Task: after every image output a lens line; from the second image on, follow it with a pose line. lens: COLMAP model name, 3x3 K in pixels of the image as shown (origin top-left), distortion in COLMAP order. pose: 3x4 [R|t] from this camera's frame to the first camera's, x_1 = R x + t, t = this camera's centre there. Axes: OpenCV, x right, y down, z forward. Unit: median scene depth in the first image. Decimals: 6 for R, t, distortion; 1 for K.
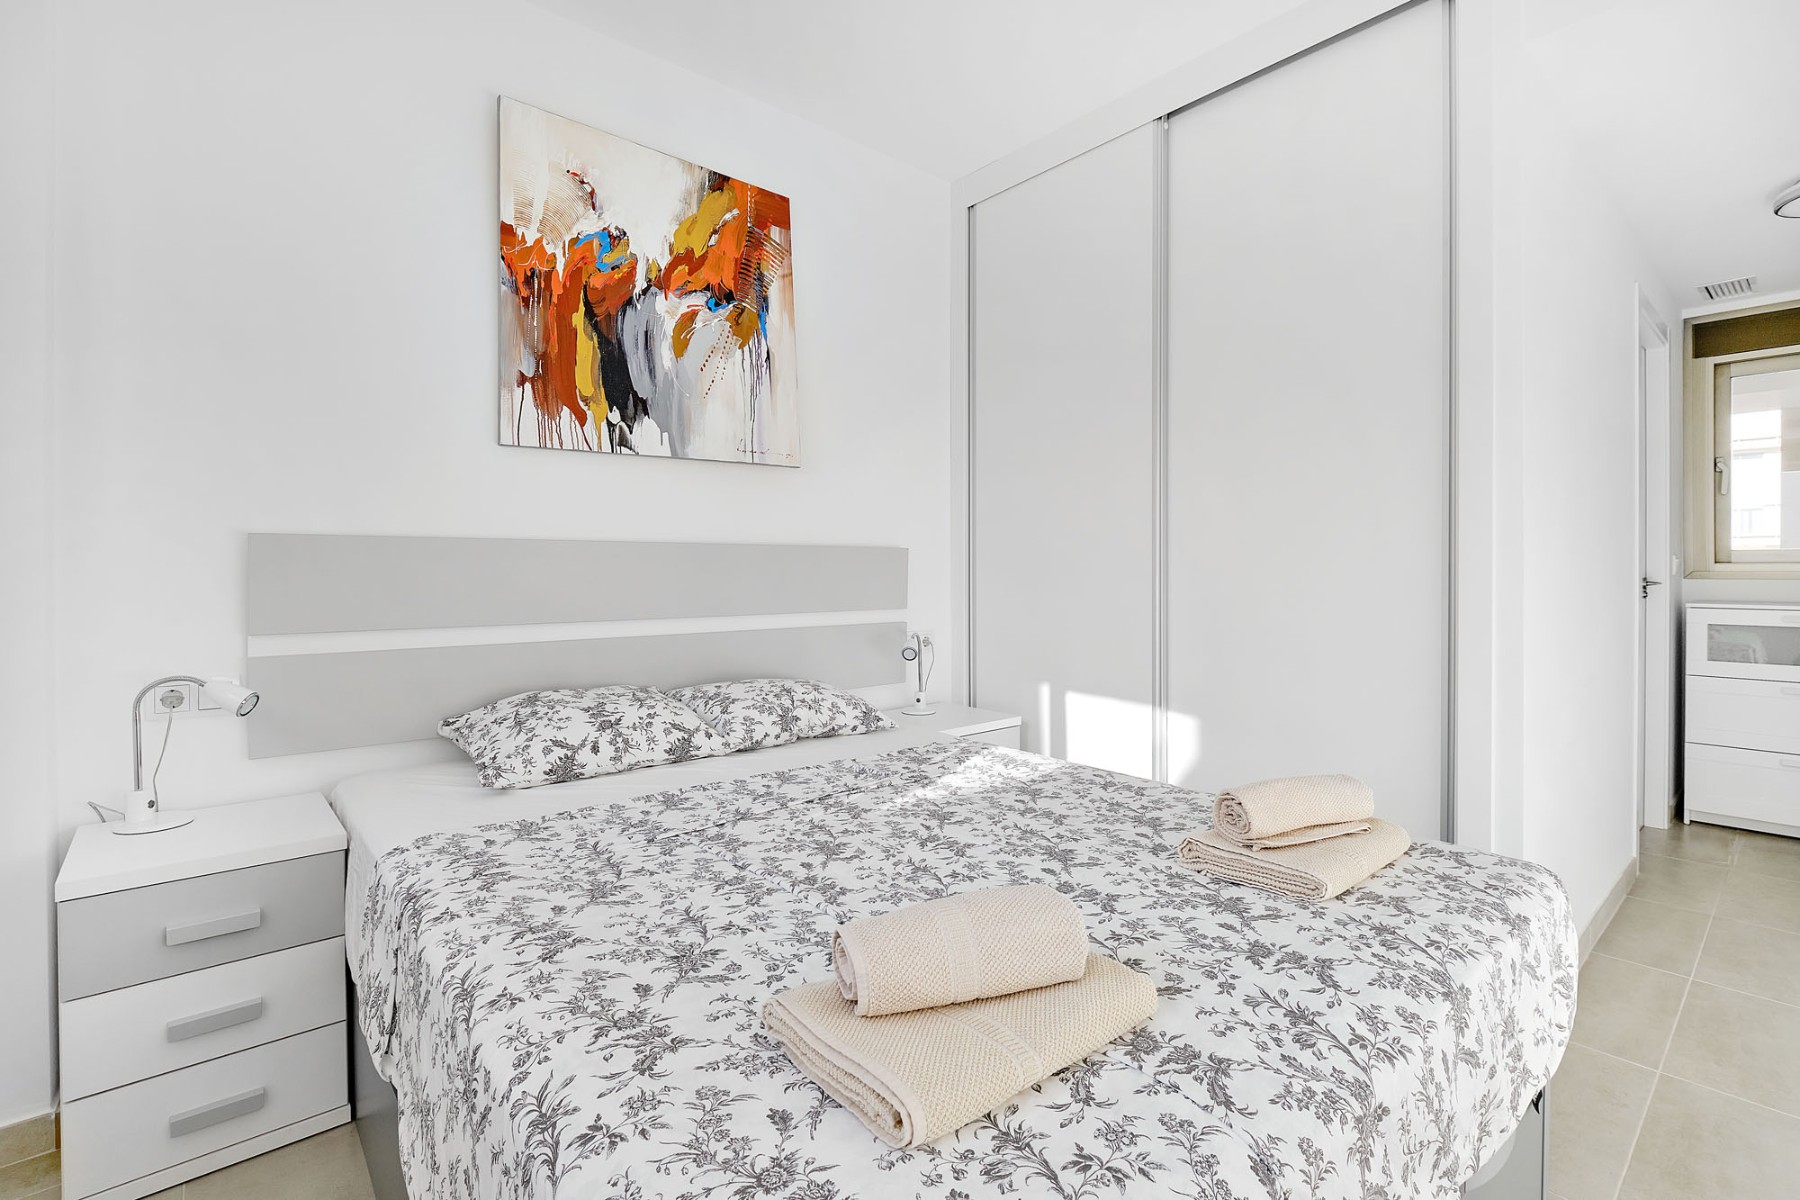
lens RADIAL K [[809.6, 0, 906.7], [0, 809.6, 582.8], [0, 0, 1]] dist [-0.000889, -0.000253]
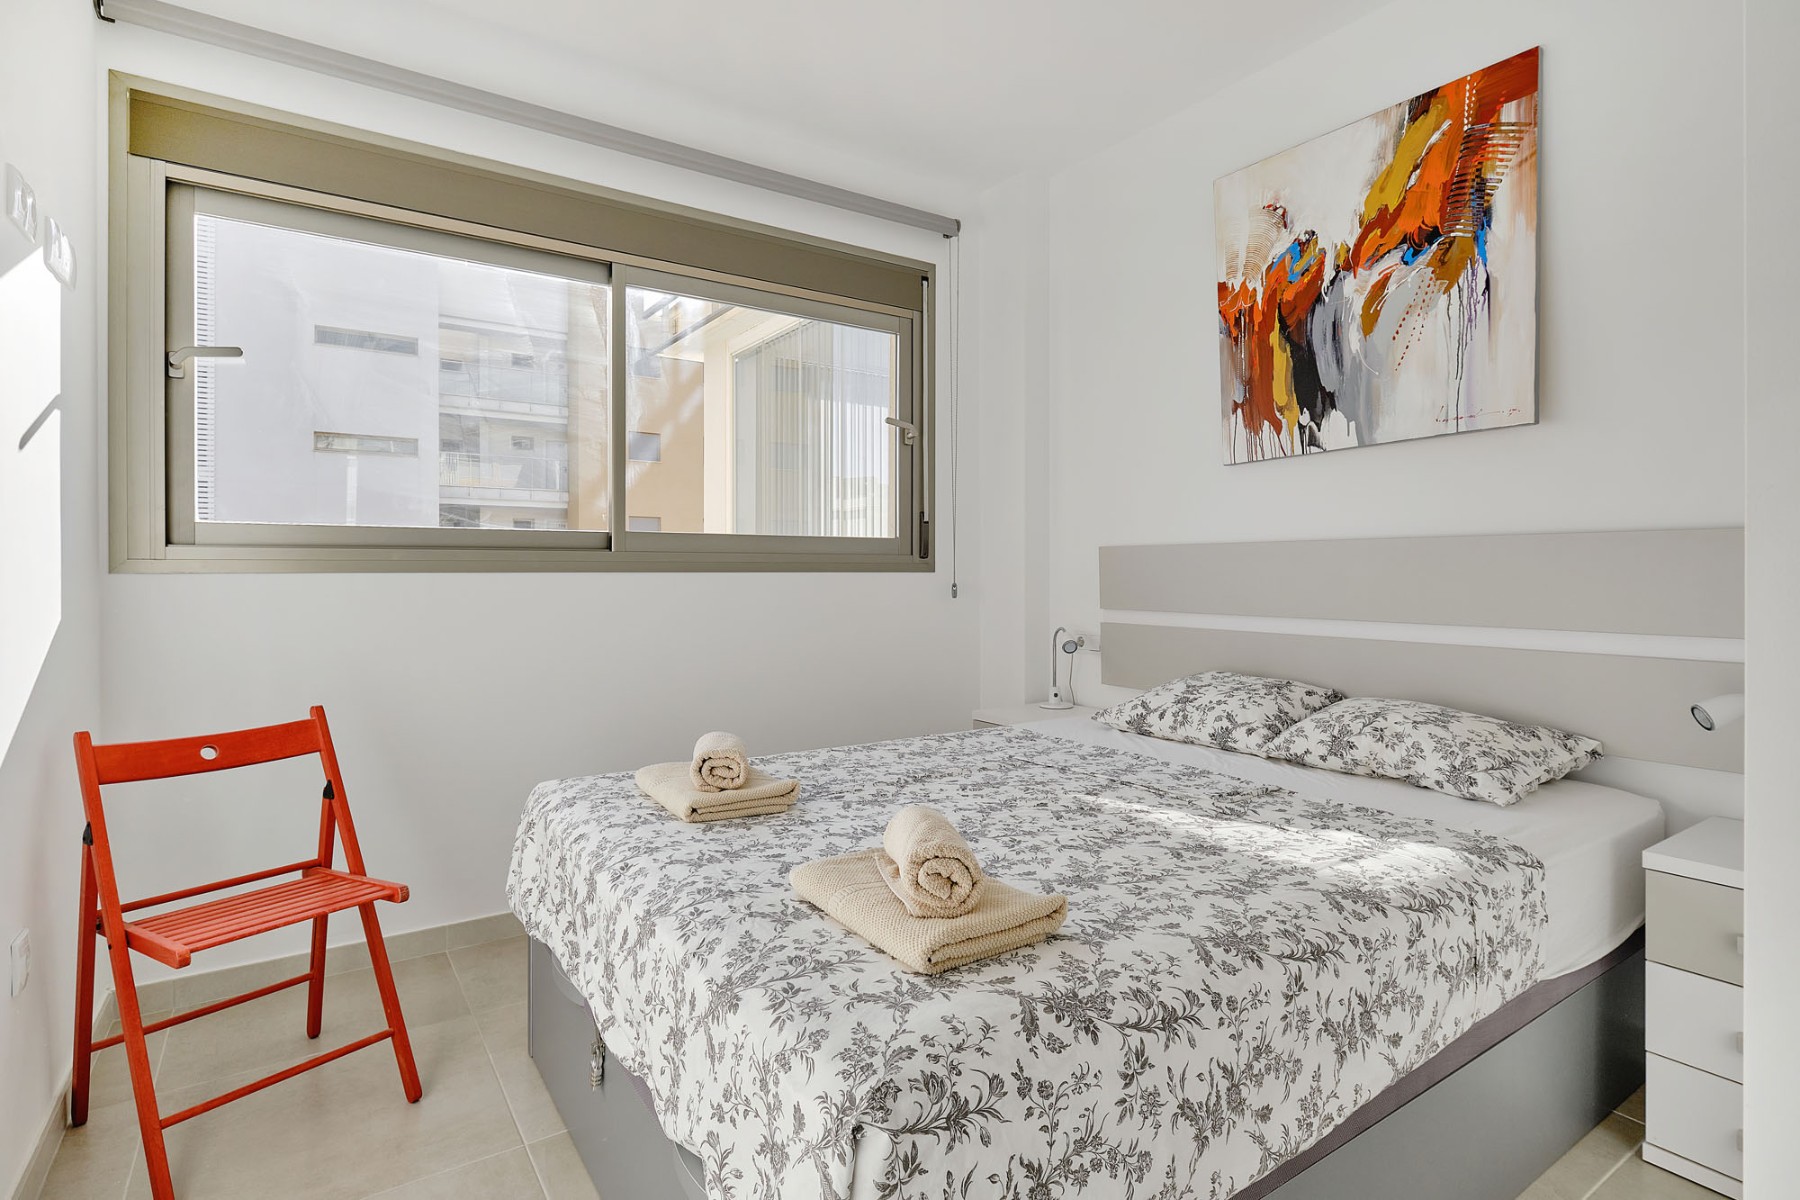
lens RADIAL K [[884.2, 0, 904.2], [0, 884.2, 593.1], [0, 0, 1]] dist [-0.017576, -0.000141]
pose [[-0.116544, 0.028394, -0.992780, 0.799879], [-0.009458, 0.999514, 0.029697, -0.013036], [0.993140, 0.012850, -0.116219, 0.624642]]
